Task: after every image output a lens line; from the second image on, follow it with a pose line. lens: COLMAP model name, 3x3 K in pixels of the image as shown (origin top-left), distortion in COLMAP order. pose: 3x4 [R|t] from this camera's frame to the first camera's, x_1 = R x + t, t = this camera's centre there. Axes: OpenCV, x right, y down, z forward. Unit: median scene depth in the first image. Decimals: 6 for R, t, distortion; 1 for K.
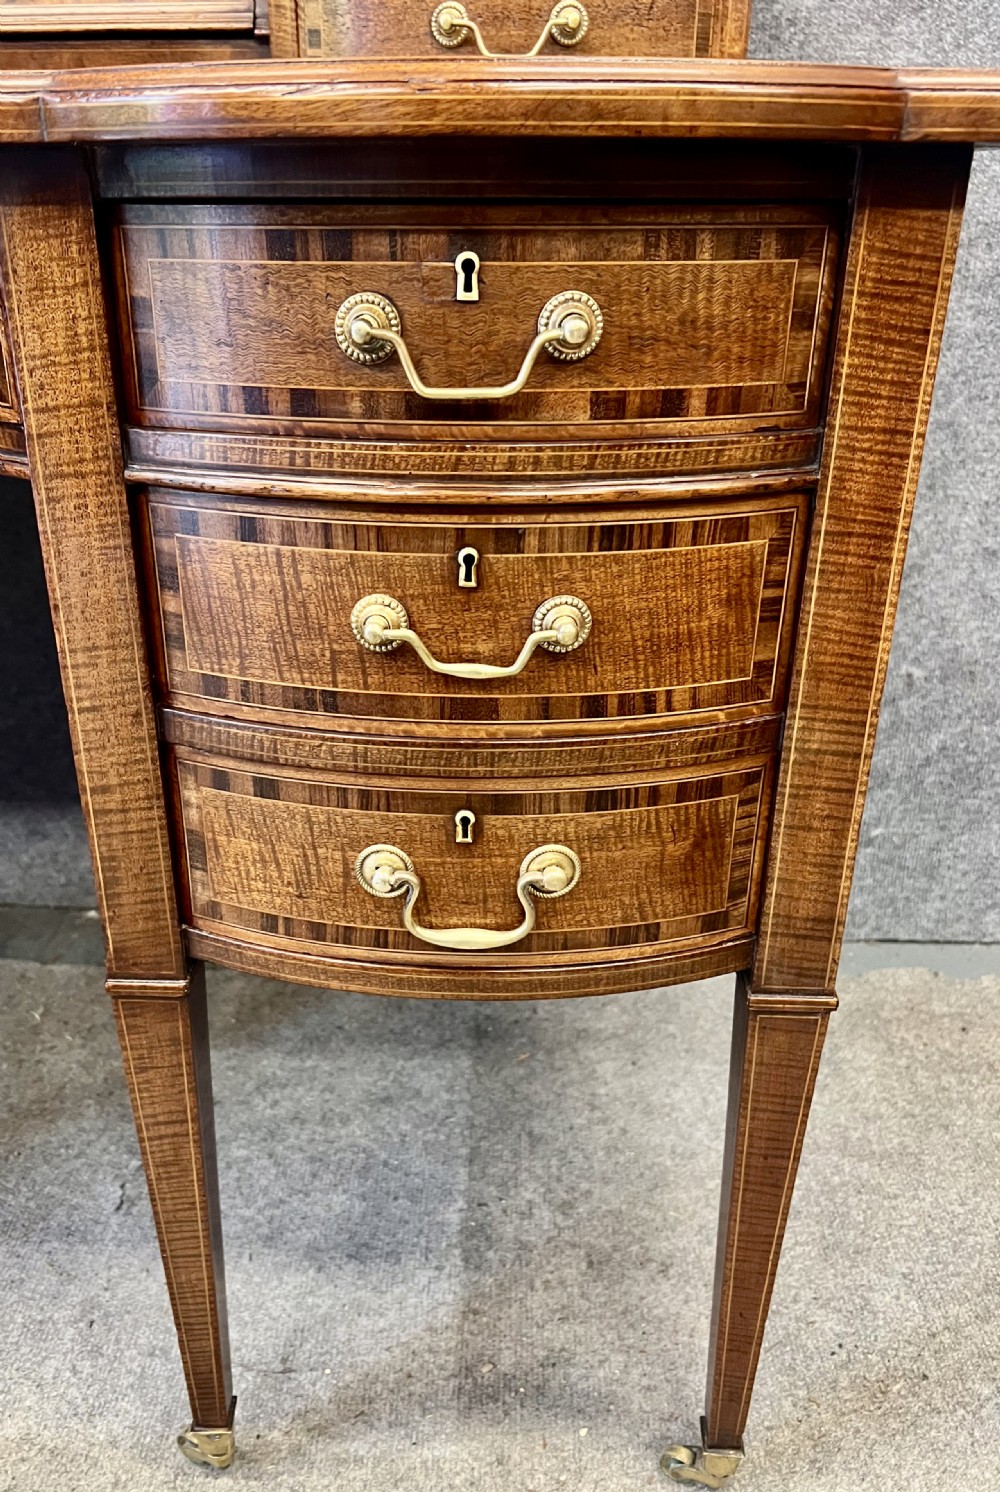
lens RADIAL K [[1232.9, 0, 439.5], [0, 1232.9, 754.6], [0, 0, 1]] dist [0.007596, -0.009066]
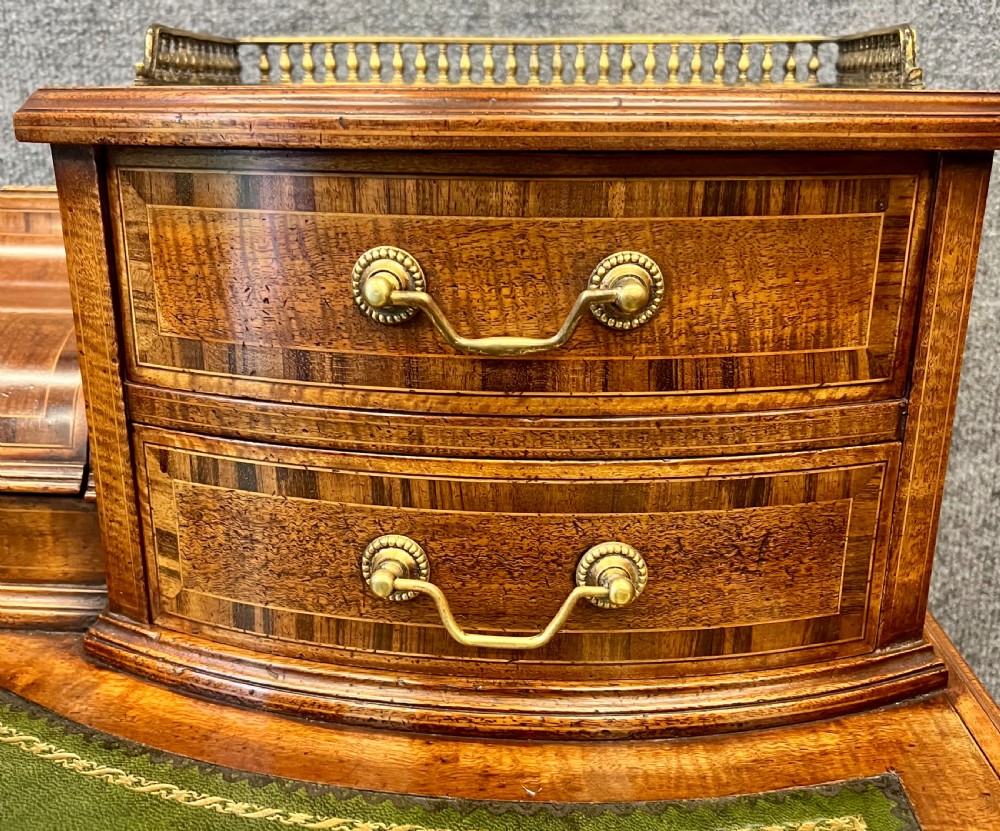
lens RADIAL K [[1057.9, 0, 498.0], [0, 1057.9, 449.7], [0, 0, 1]] dist [0.042323, -0.005568]
pose [[0.999757, 0.013363, -0.017555, 0.083692], [-0.015468, 0.991933, -0.125817, -0.792763], [0.015732, 0.126058, 0.991898, 0.716720]]
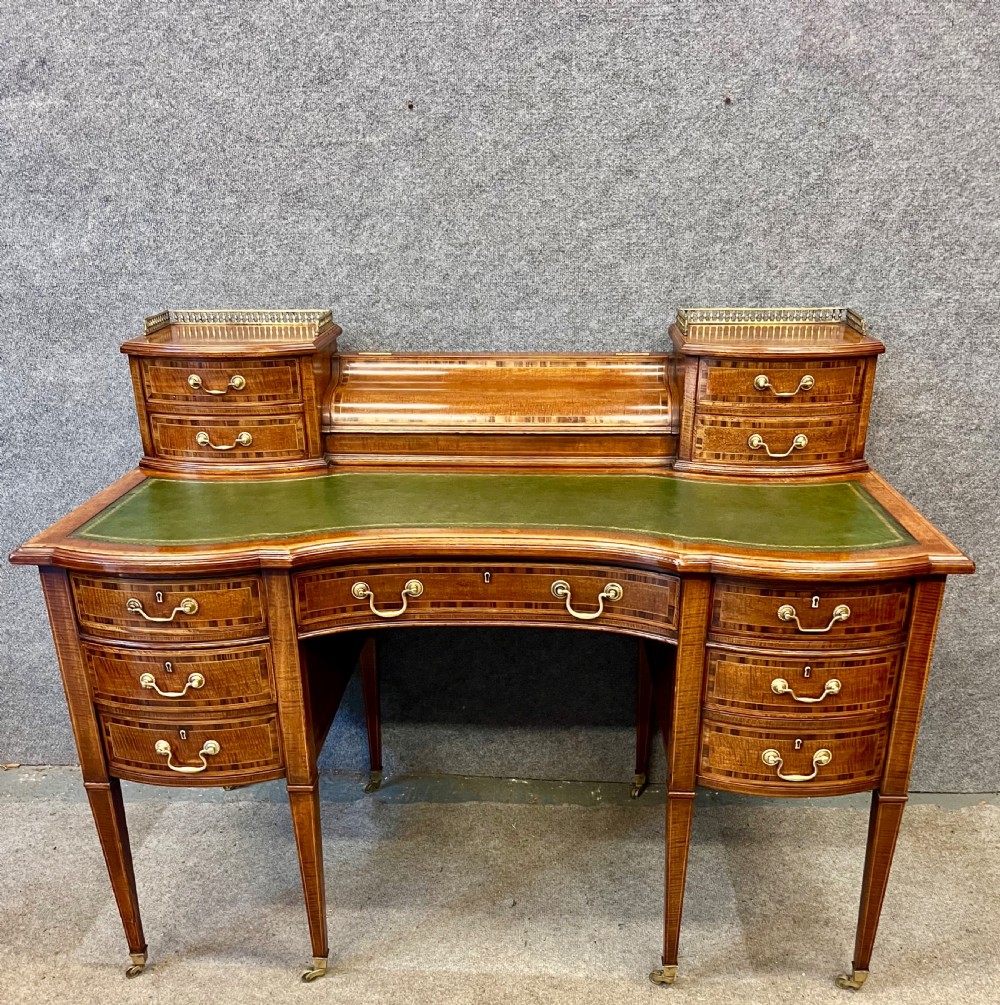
lens RADIAL K [[1060.1, 0, 504.2], [0, 1060.1, 663.3], [0, 0, 1]] dist [0.073251, -0.176934]
pose [[0.999980, -0.005657, -0.002656, -0.721972], [0.005663, 0.999982, 0.002187, -0.160598], [0.002643, -0.002202, 0.999994, -1.782980]]
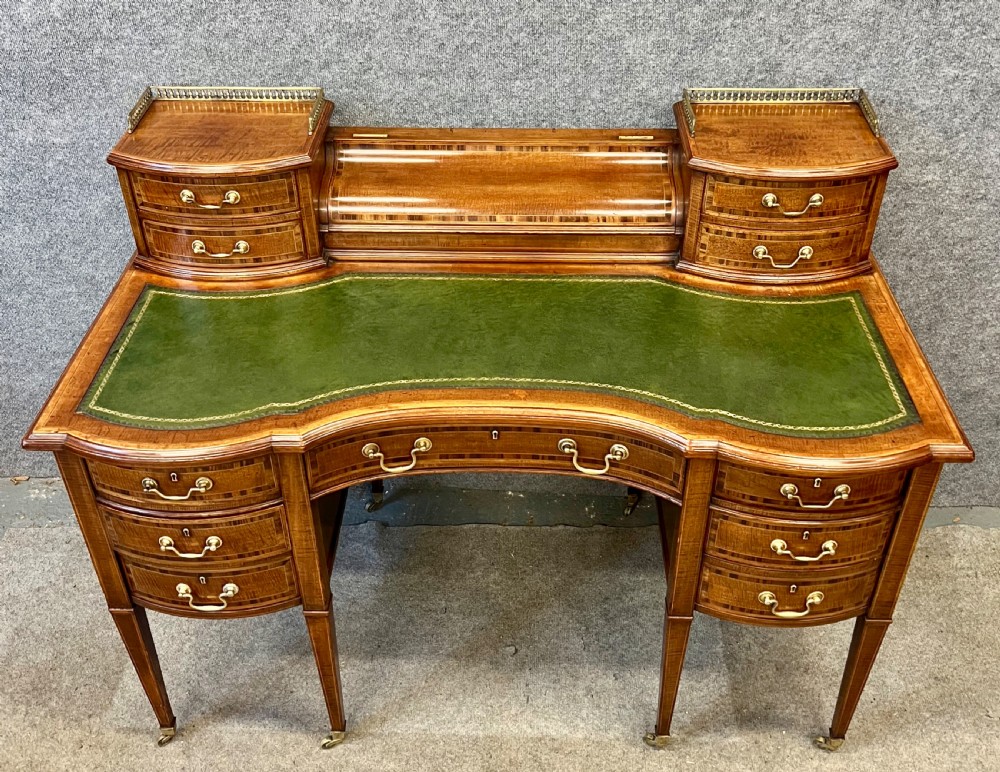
lens RADIAL K [[1048.6, 0, 498.0], [0, 1048.6, 348.1], [0, 0, 1]] dist [0.071045, -0.170123]
pose [[0.999787, -0.015885, 0.013178, -0.796687], [0.012954, 0.980006, 0.198548, -1.145512], [-0.016069, -0.198335, 0.980003, -1.691289]]
